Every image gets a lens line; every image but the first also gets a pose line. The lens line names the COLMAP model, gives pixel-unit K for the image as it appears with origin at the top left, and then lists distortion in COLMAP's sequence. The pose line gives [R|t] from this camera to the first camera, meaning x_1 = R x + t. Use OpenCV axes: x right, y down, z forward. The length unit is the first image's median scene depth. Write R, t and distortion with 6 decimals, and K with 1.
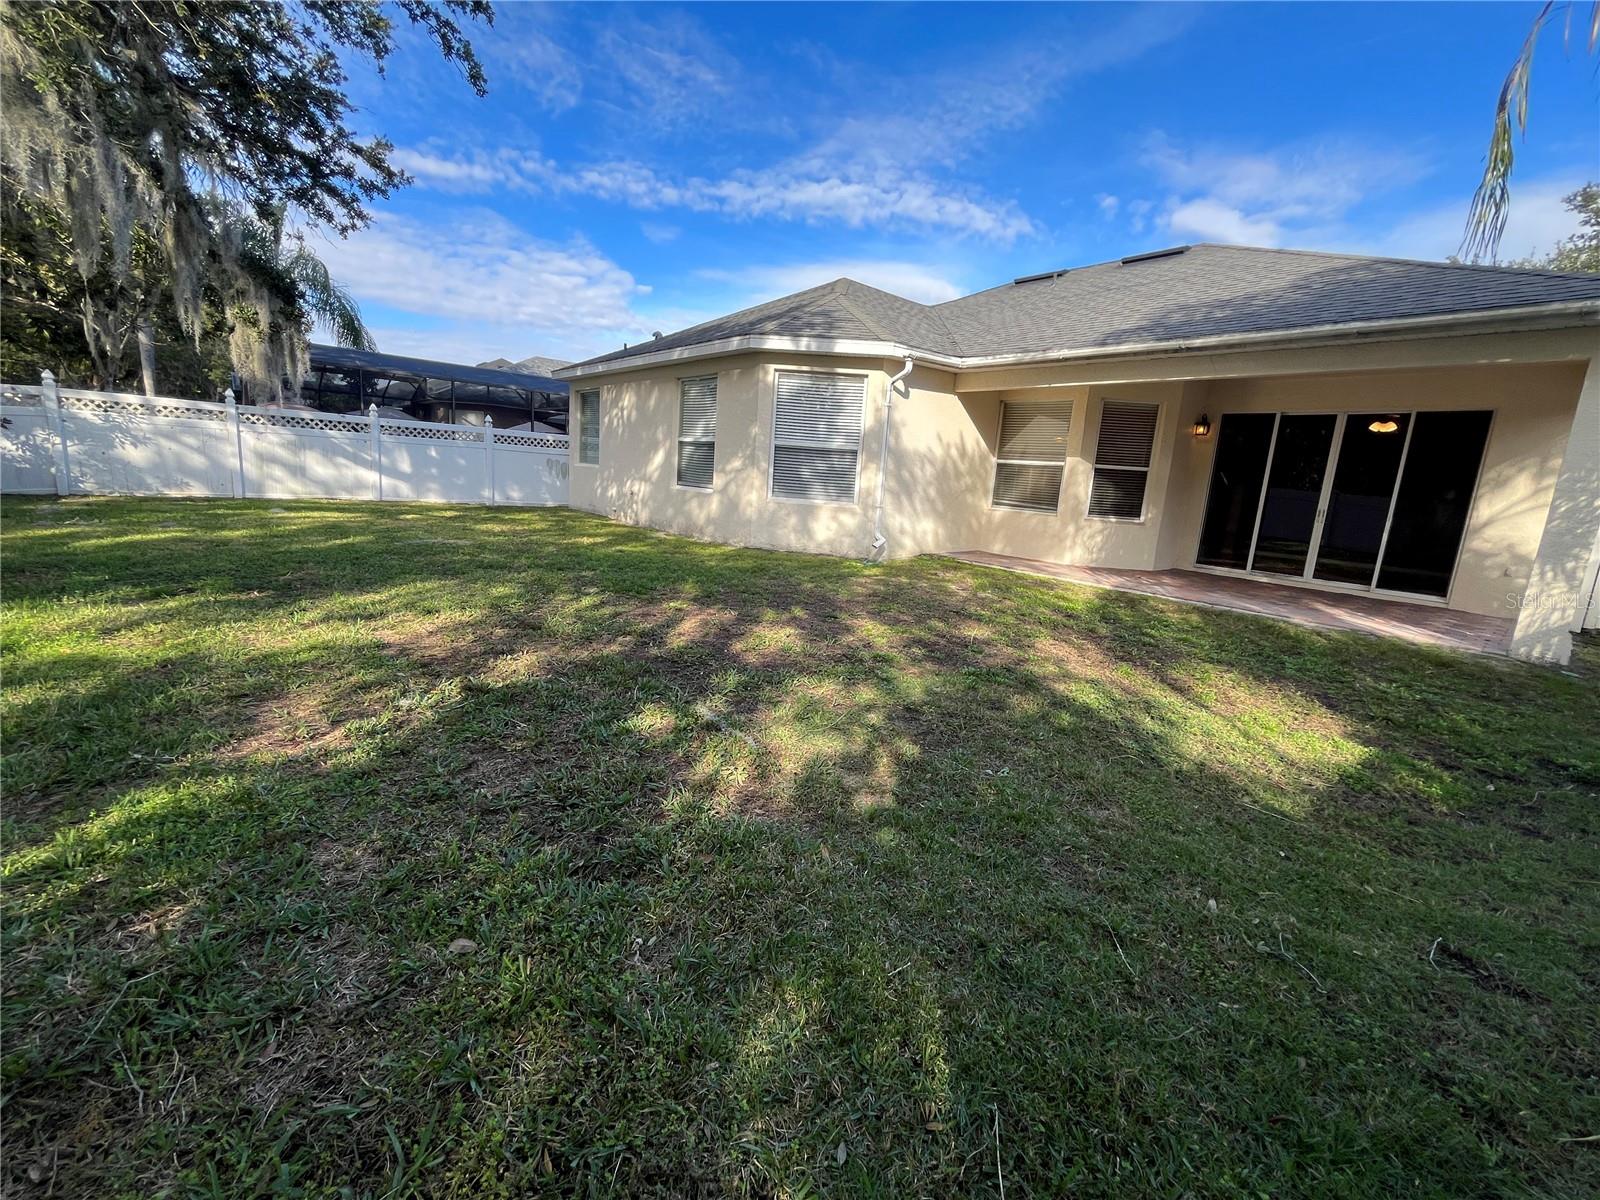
lens RADIAL K [[650.5, 0, 798.2], [0, 650.5, 600.4], [0, 0, 1]] dist [-0.001791, -0.000382]
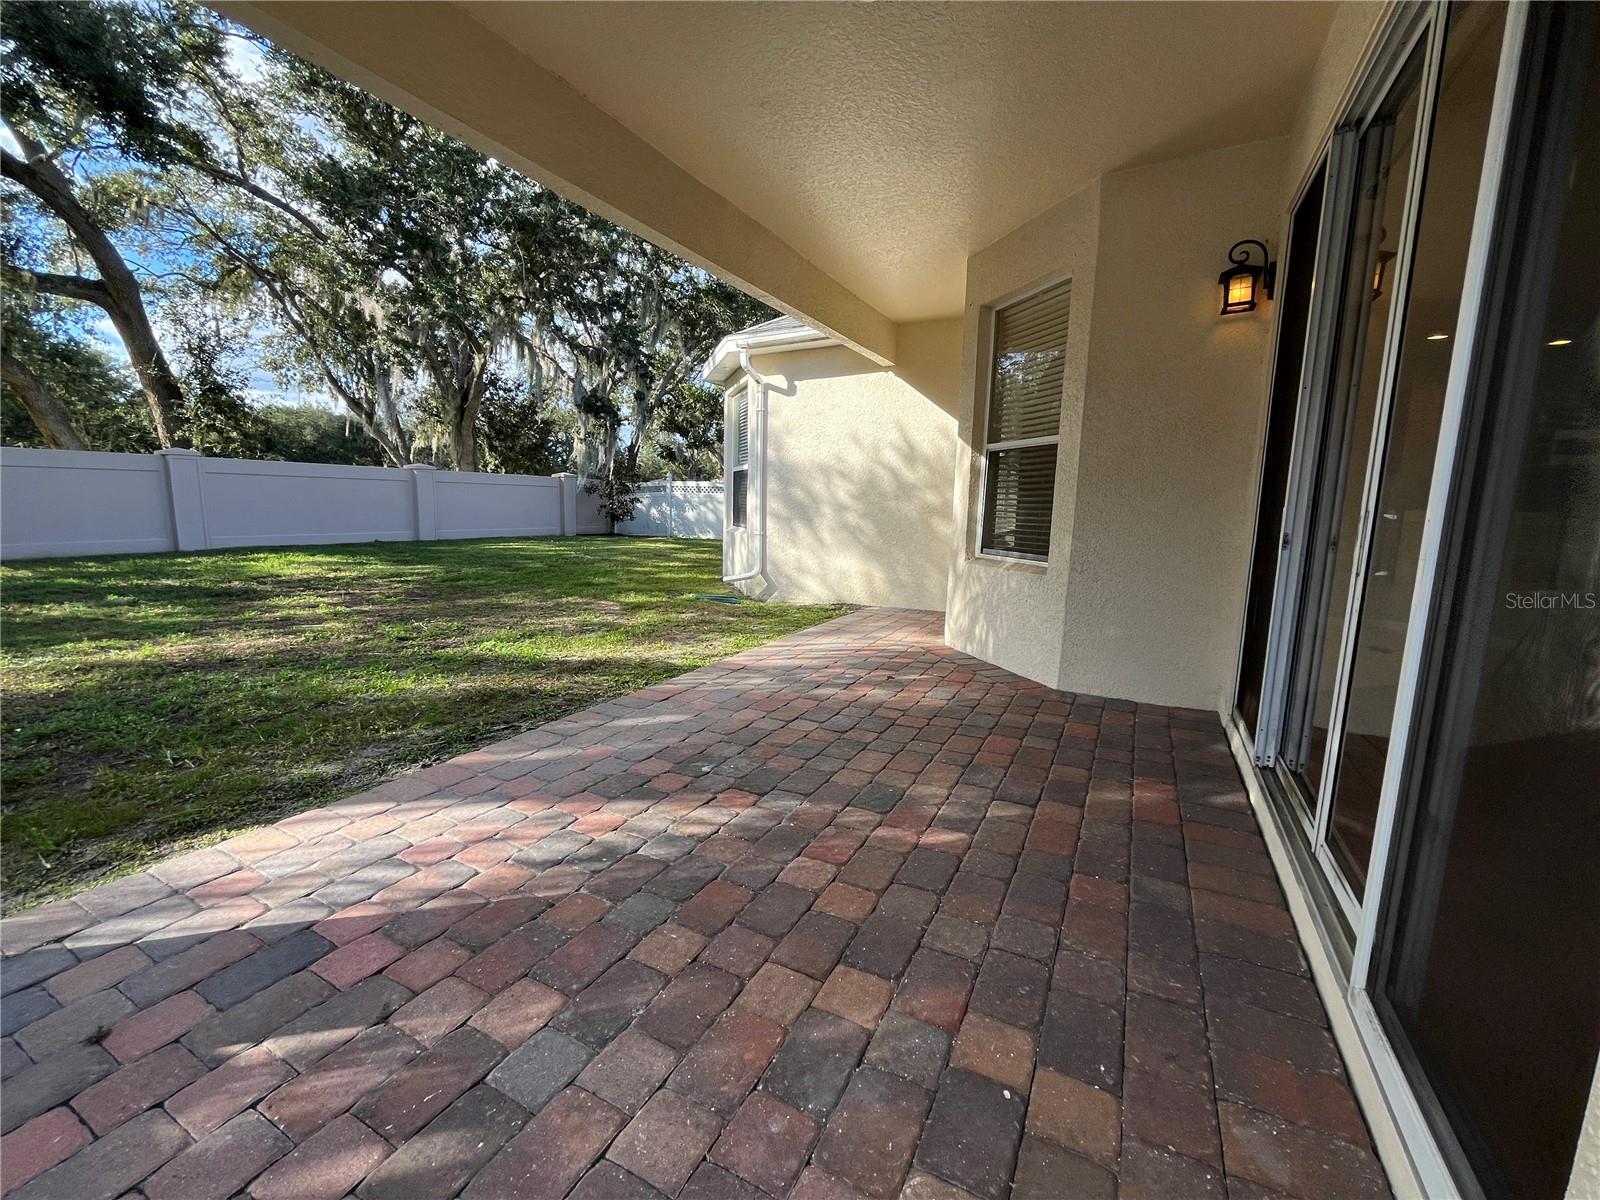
lens RADIAL K [[650.5, 0, 798.2], [0, 650.5, 598.1], [0, 0, 1]] dist [-0.001791, -0.000382]
pose [[0.386366, 0.075883, -0.919219, 0.828763], [-0.177074, 0.984174, 0.006818, -0.075418], [0.905188, 0.160136, 0.393688, 0.688372]]
